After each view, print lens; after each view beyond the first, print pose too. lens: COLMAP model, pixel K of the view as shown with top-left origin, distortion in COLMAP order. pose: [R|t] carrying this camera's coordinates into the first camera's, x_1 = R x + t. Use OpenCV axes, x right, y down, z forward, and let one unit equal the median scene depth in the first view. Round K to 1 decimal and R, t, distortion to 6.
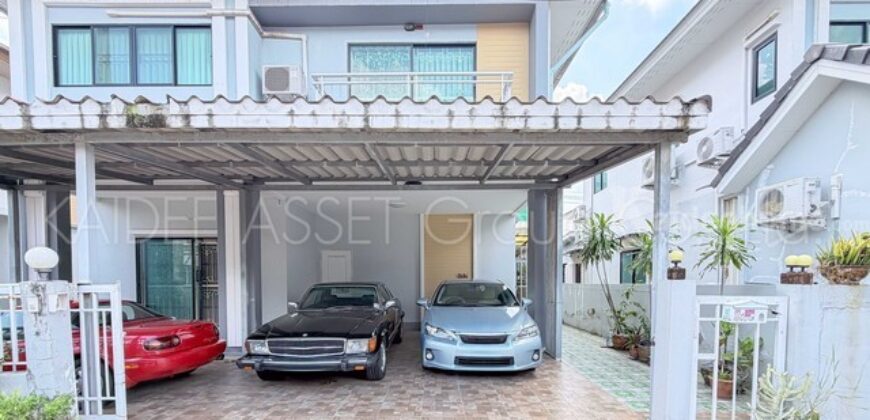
lens RADIAL K [[365.6, 0, 413.5], [0, 365.6, 292.9], [0, 0, 1]] dist [-0.001078, -0.000749]
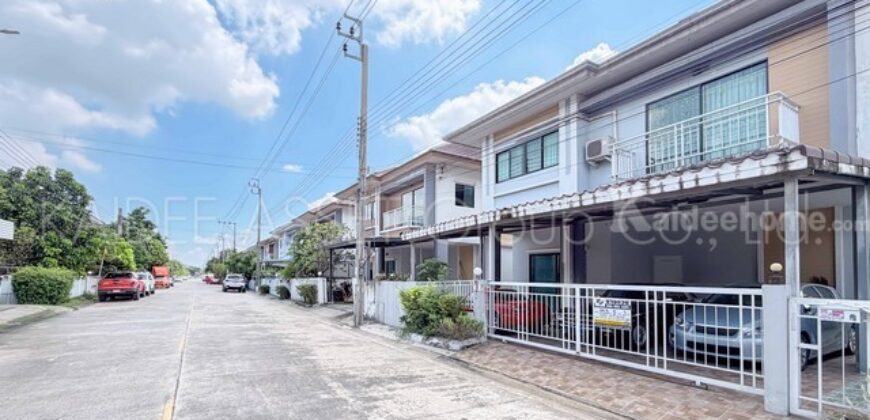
lens RADIAL K [[382.3, 0, 435.0], [0, 382.3, 268.2], [0, 0, 1]] dist [0.000907, -0.000074]
pose [[0.536372, -0.012418, -0.843890, 0.824430], [-0.031679, 0.998891, -0.034834, -0.005997], [0.843387, 0.045417, 0.535384, -0.541870]]
